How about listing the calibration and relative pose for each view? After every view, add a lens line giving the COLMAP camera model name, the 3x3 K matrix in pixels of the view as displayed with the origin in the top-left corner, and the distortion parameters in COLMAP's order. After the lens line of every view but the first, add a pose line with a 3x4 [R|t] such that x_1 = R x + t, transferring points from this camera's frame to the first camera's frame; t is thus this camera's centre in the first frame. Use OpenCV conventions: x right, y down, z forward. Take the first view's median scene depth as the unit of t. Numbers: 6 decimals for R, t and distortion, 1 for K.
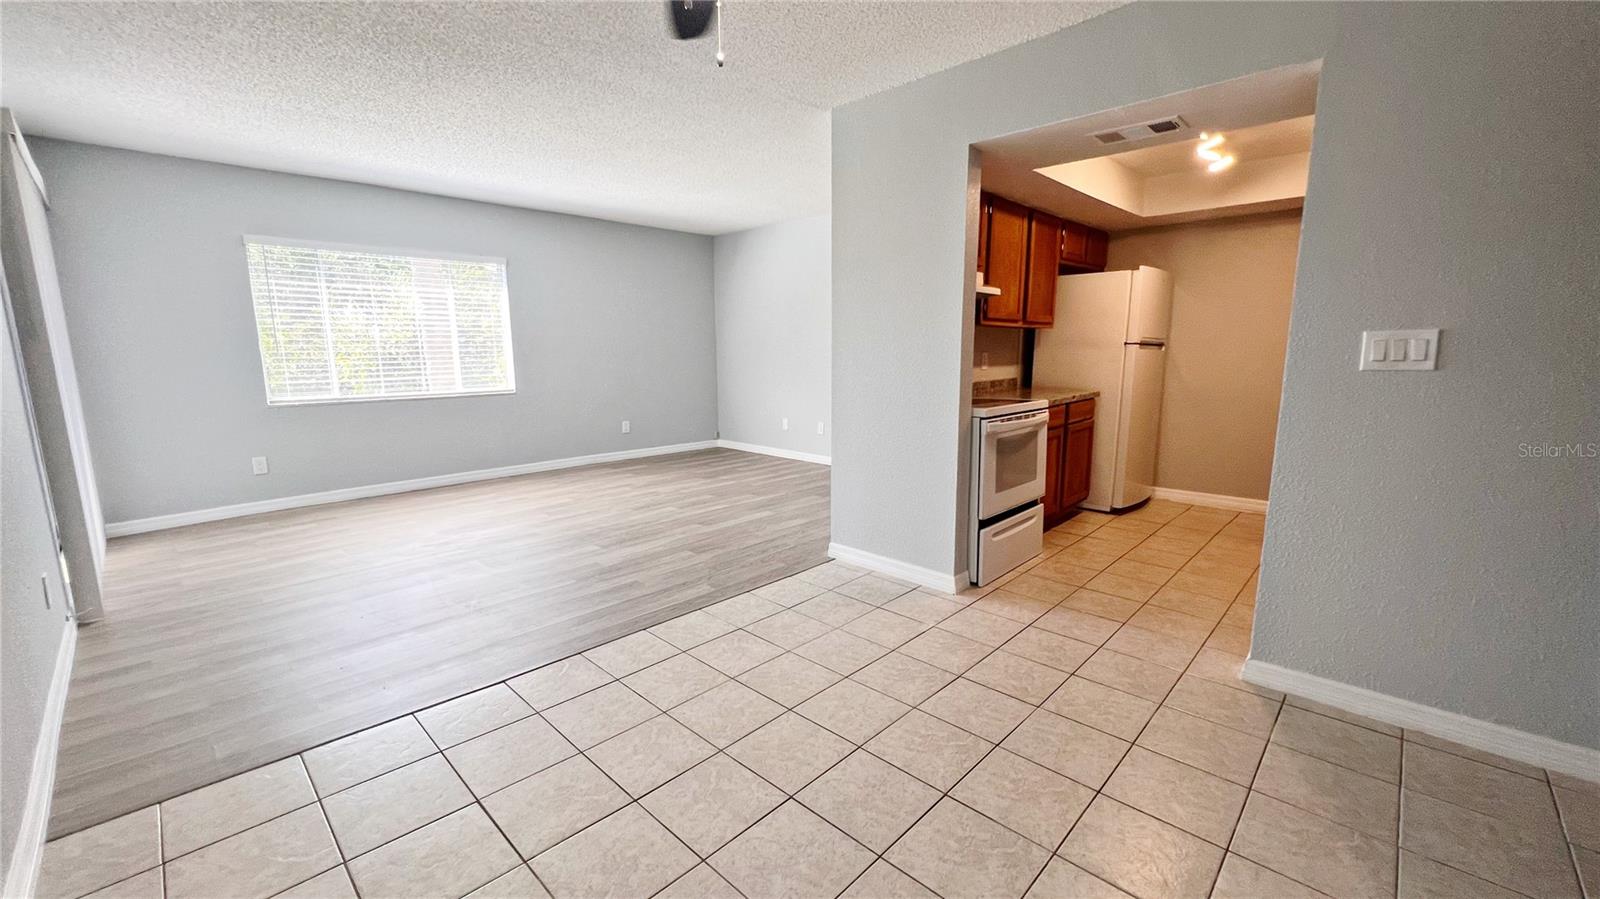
lens RADIAL K [[637.3, 0, 799.0], [0, 637.3, 458.5], [0, 0, 1]] dist [-0.002674, 0.000055]
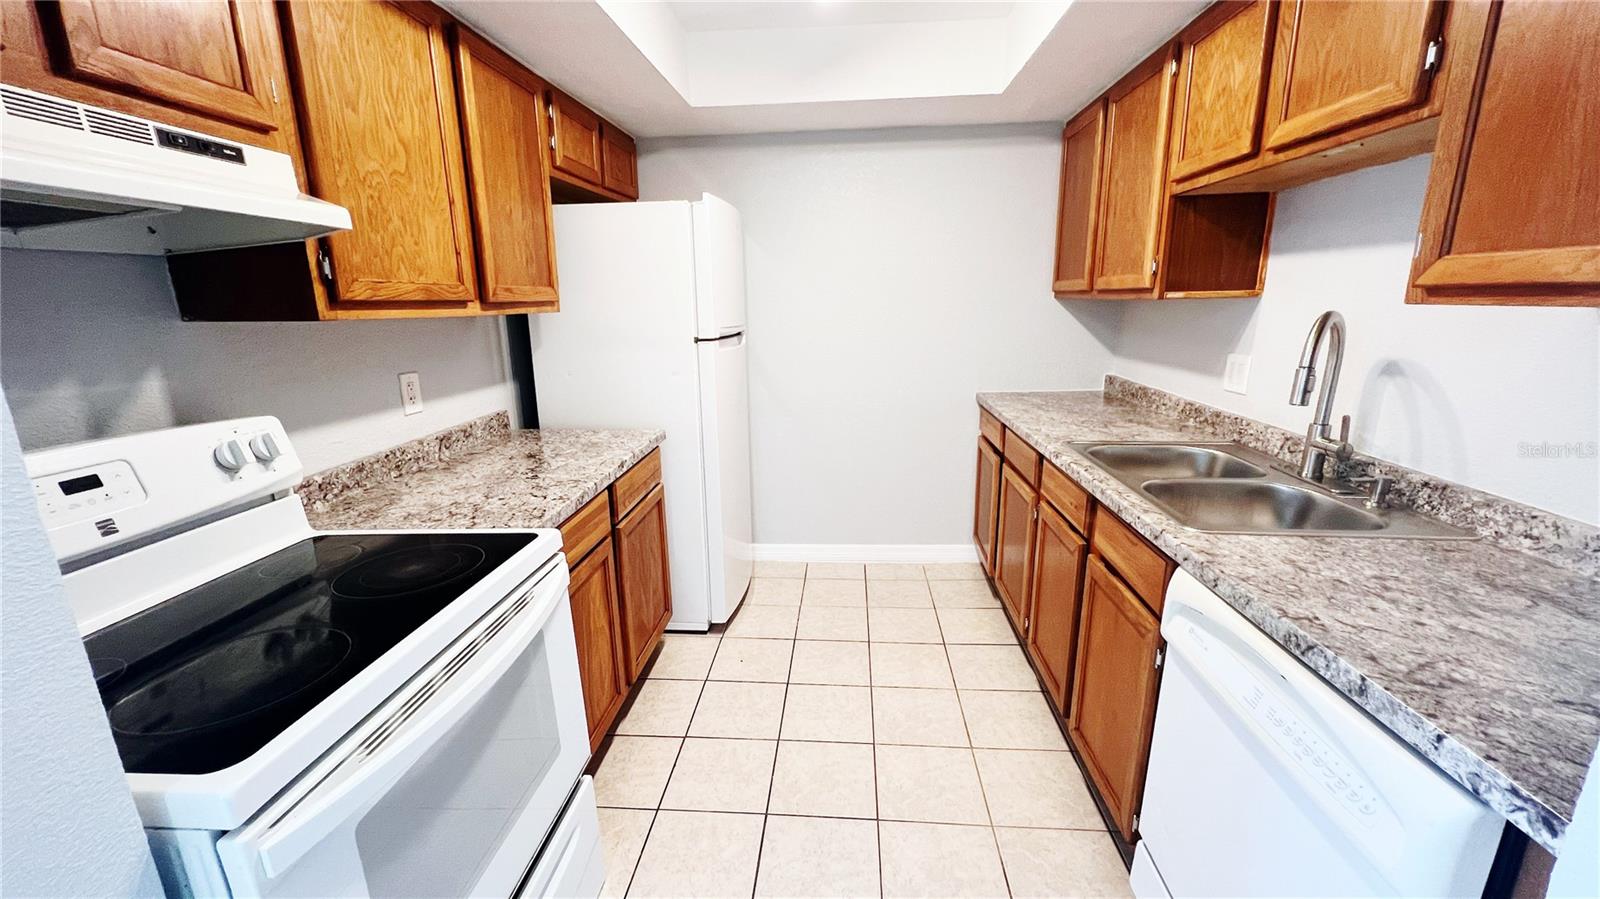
lens RADIAL K [[638.8, 0, 797.6], [0, 638.8, 454.3], [0, 0, 1]] dist [-0.001292, 0.000038]
pose [[0.776966, -0.157359, 0.609558, 0.315488], [0.121120, 0.987532, 0.100551, -0.173762], [-0.617781, -0.004295, 0.786339, 0.702765]]
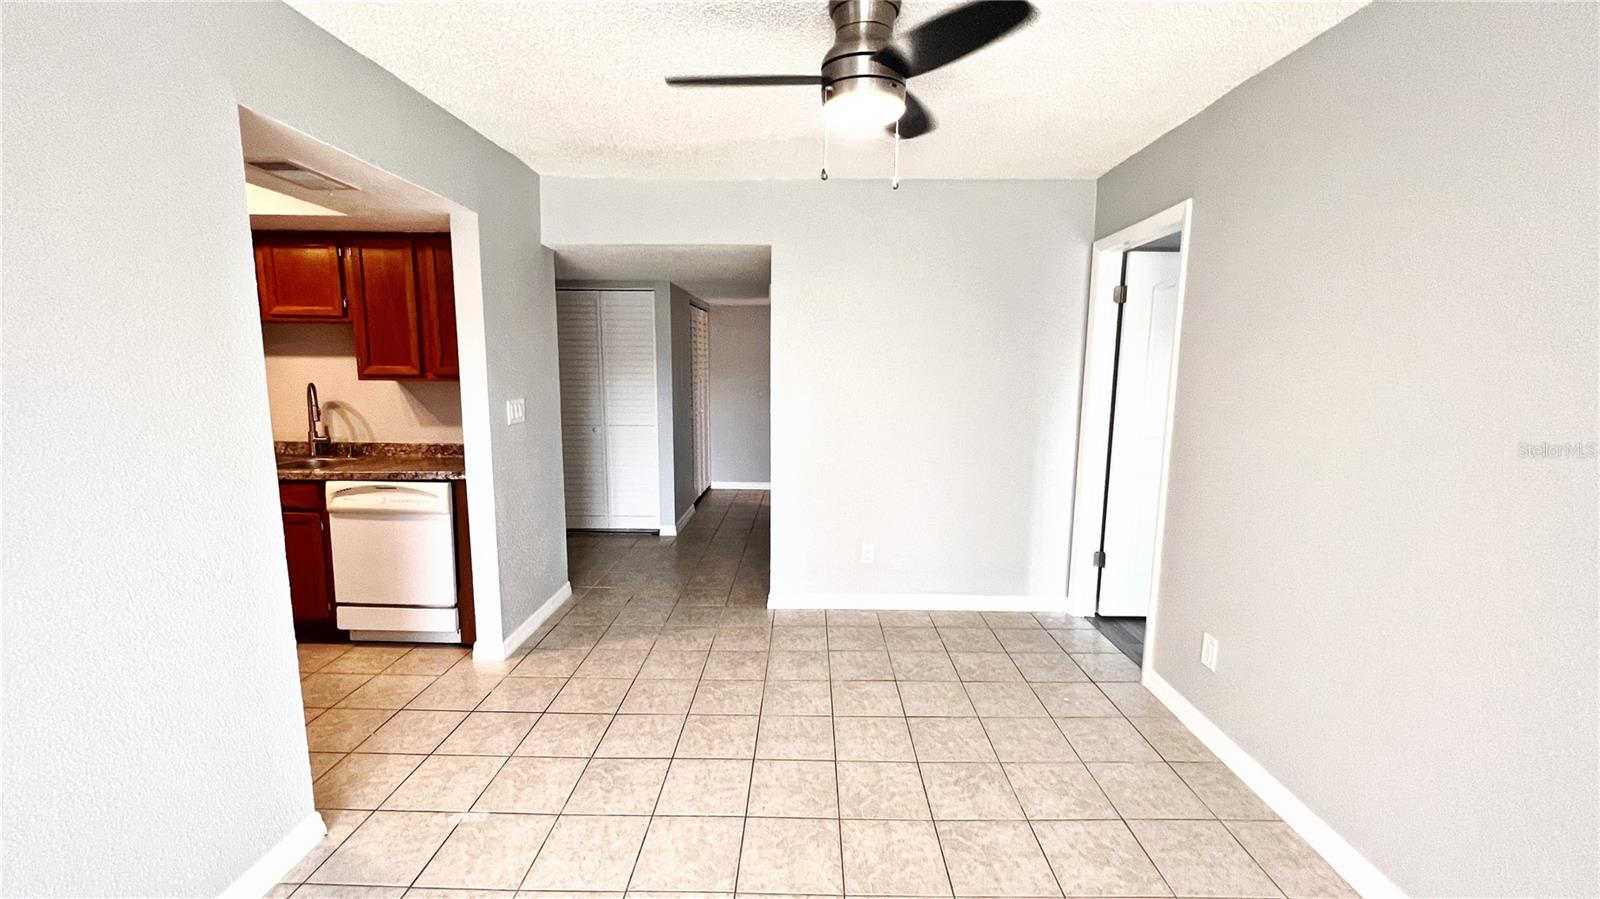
lens RADIAL K [[635.7, 0, 797.5], [0, 635.7, 455.0], [0, 0, 1]] dist [0.000650, 0.000216]
pose [[-0.678001, -0.105052, 0.727515, -0.469878], [0.118829, 0.961052, 0.249516, -0.236765], [-0.725392, 0.255622, -0.639111, 0.947752]]
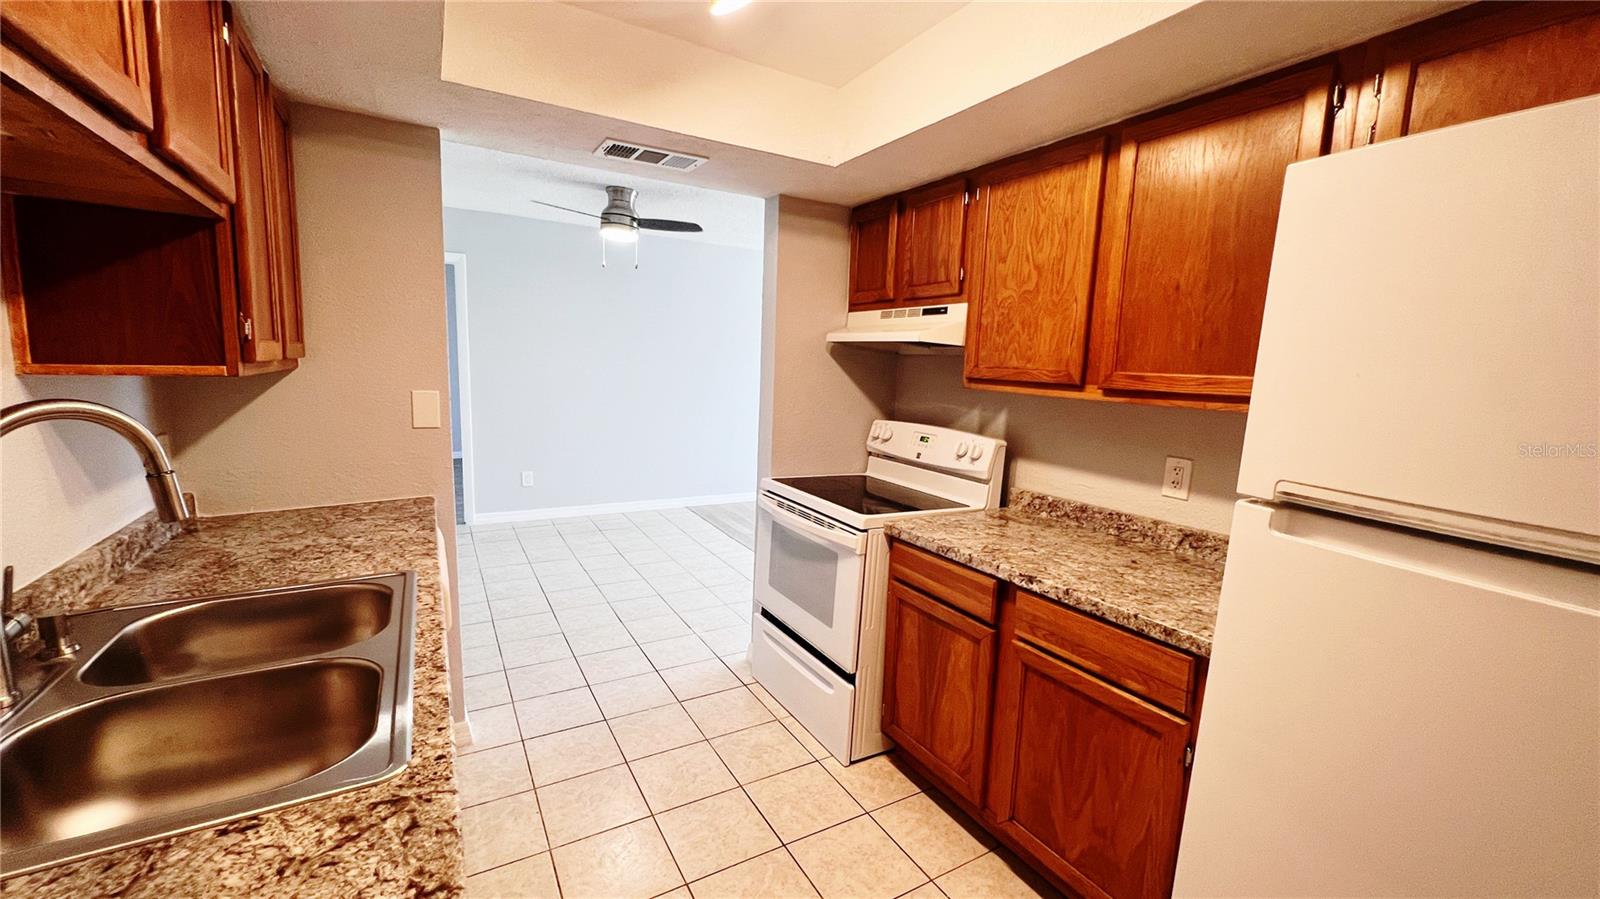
lens RADIAL K [[638.8, 0, 797.6], [0, 638.8, 454.3], [0, 0, 1]] dist [-0.001292, 0.000038]
pose [[-0.283048, 0.132889, -0.949855, 1.077399], [-0.200880, 0.960175, 0.194193, -0.280421], [0.937833, 0.245772, -0.245081, 1.208217]]
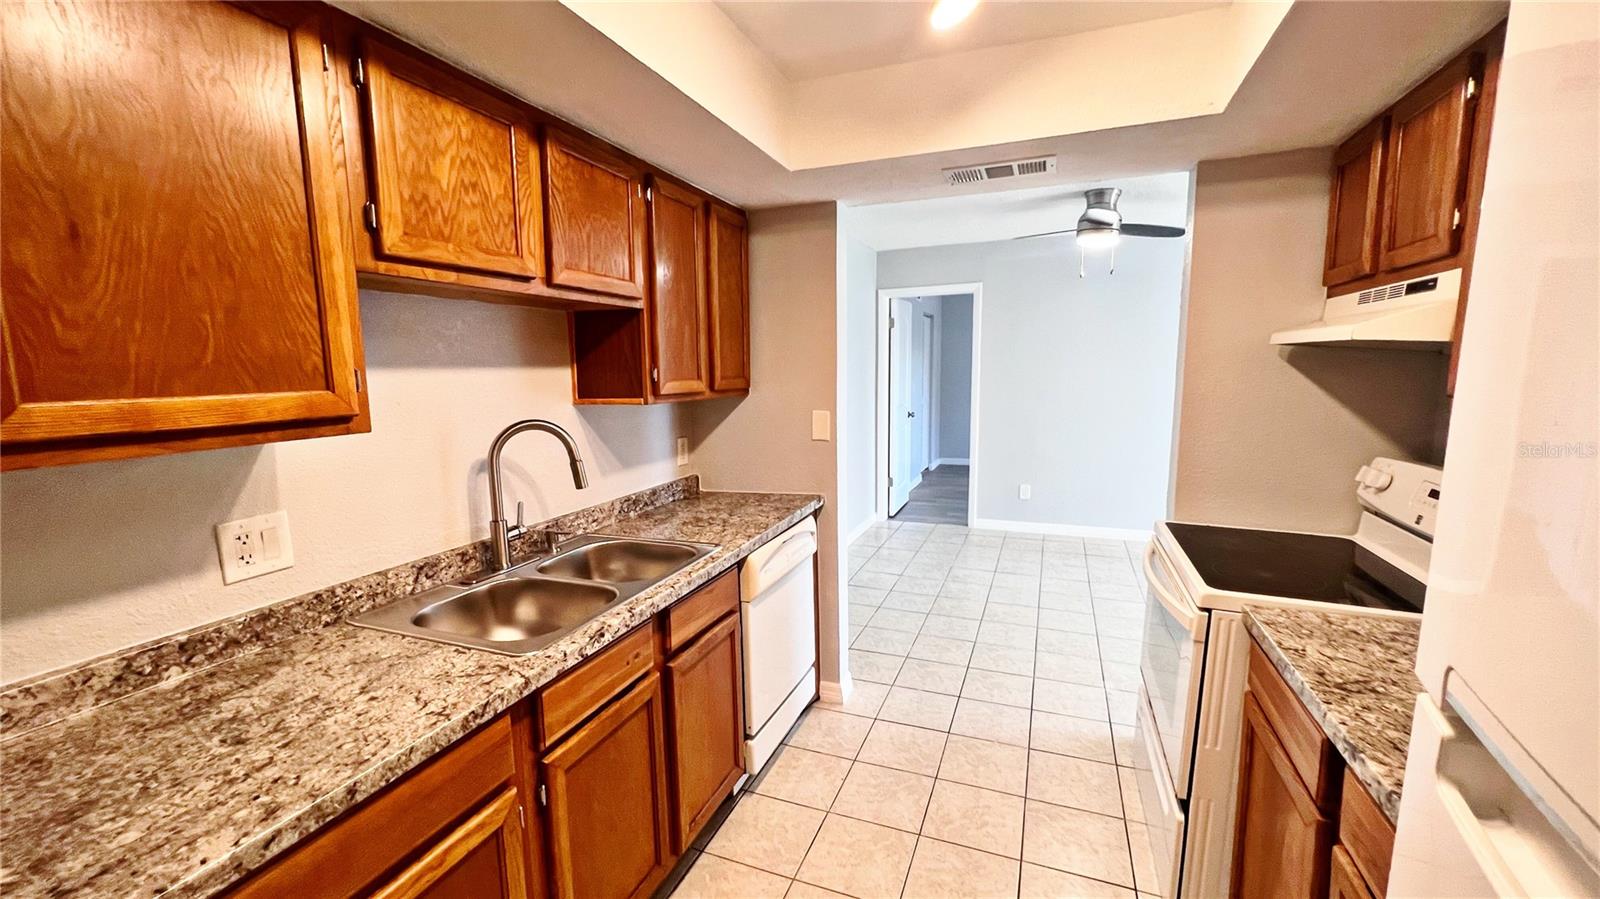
lens RADIAL K [[635.7, 0, 797.5], [0, 635.7, 455.0], [0, 0, 1]] dist [0.000650, 0.000216]
pose [[-0.928146, 0.069765, -0.365620, 0.888566], [-0.045483, 0.953659, 0.297432, -0.328127], [0.369427, 0.292690, -0.881962, 1.404508]]
